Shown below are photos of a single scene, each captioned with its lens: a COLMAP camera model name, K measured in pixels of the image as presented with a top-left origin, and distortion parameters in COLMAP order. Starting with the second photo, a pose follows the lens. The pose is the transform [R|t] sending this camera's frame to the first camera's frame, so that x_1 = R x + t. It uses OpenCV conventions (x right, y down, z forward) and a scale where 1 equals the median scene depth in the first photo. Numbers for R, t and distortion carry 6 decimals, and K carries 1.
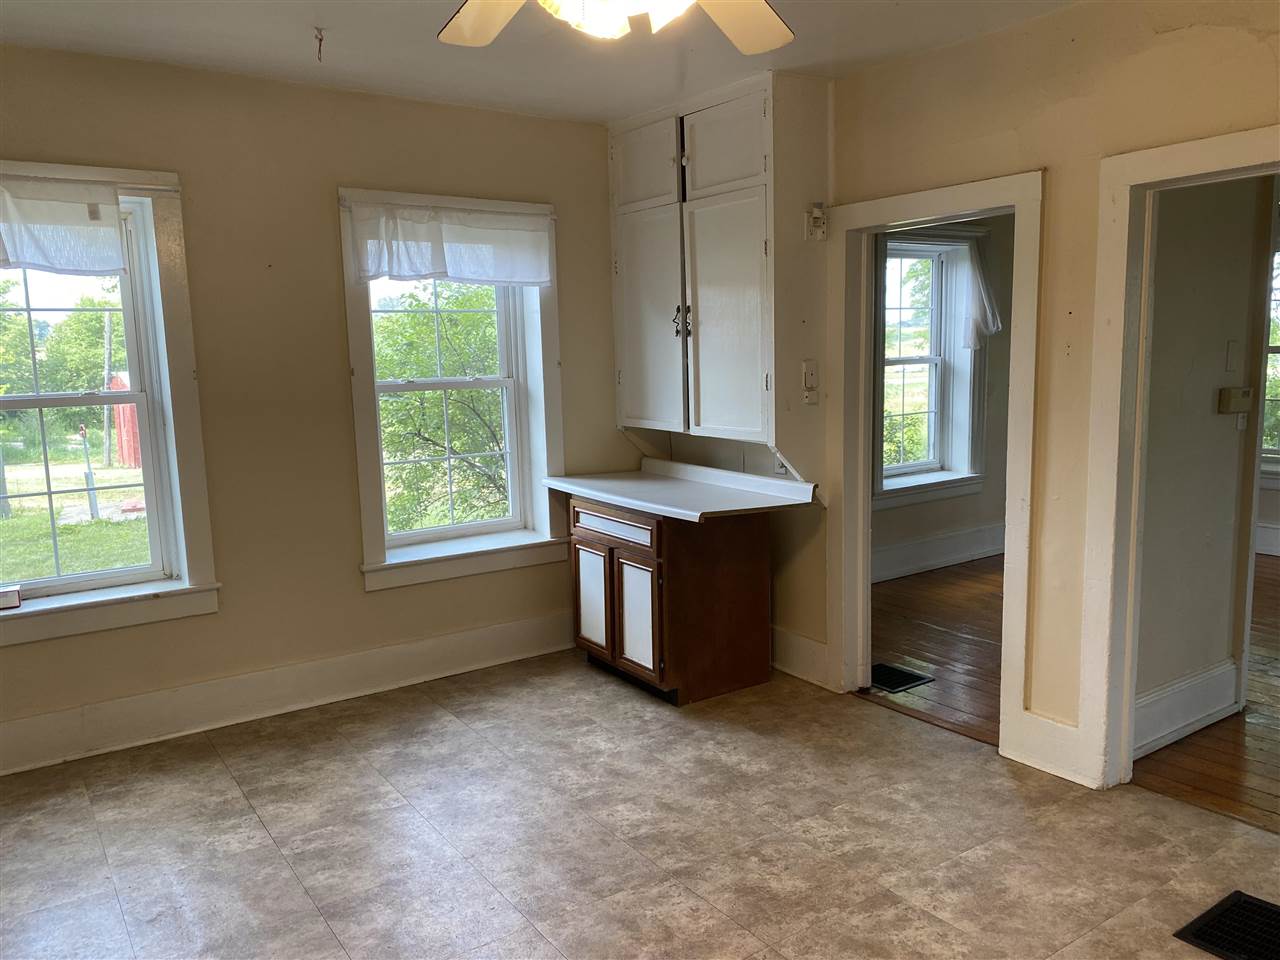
lens RADIAL K [[971.2, 0, 635.8], [0, 971.2, 477.6], [0, 0, 1]] dist [-0.005501, 0.000779]
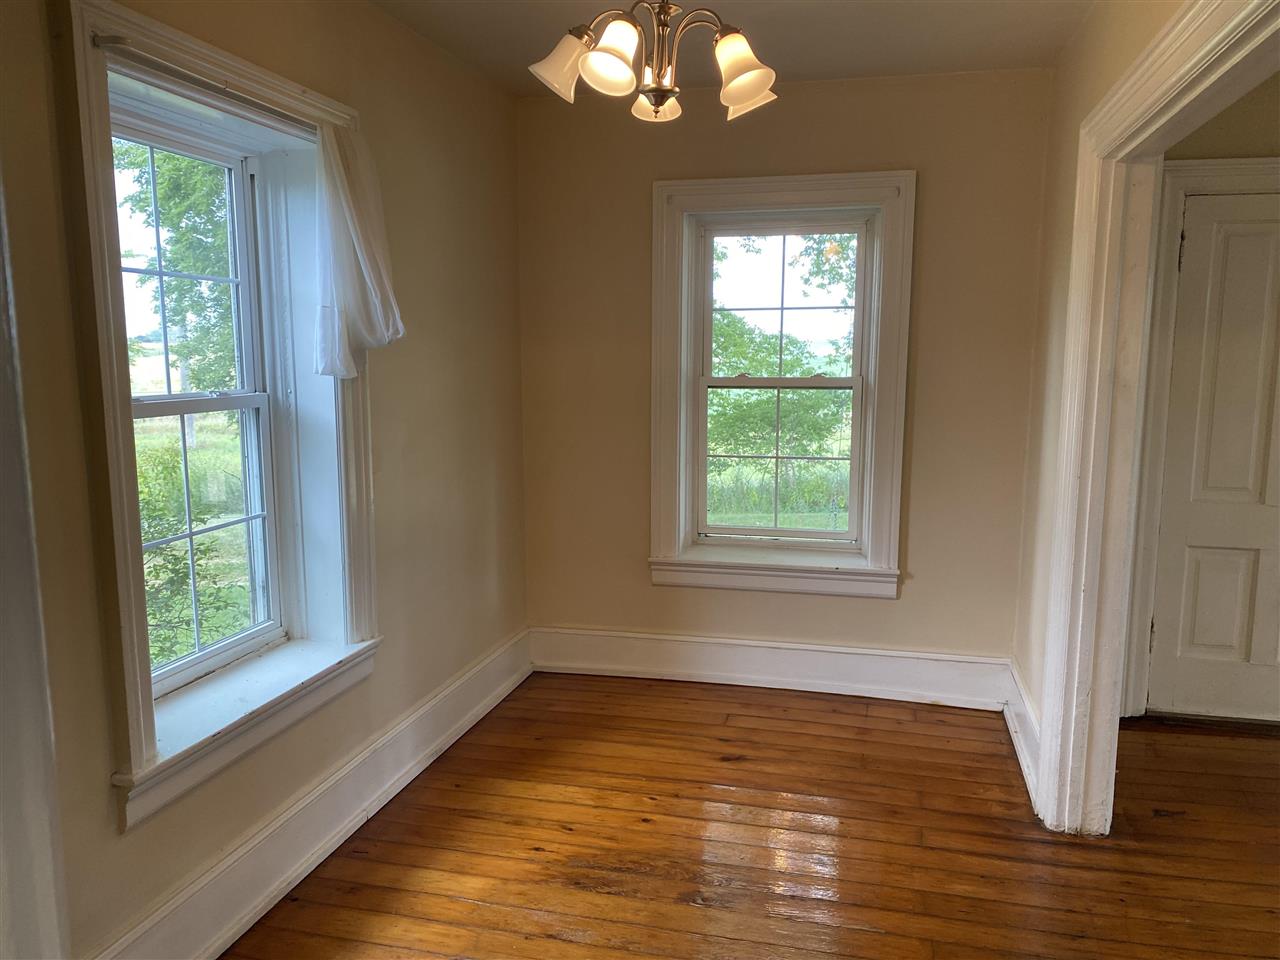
lens RADIAL K [[971.2, 0, 632.2], [0, 971.2, 483.7], [0, 0, 1]] dist [-0.005501, 0.000779]
pose [[0.749340, -0.073579, 0.658085, 0.144709], [0.076301, 0.996782, 0.024566, -0.081823], [-0.657775, 0.031805, 0.752543, 0.559990]]
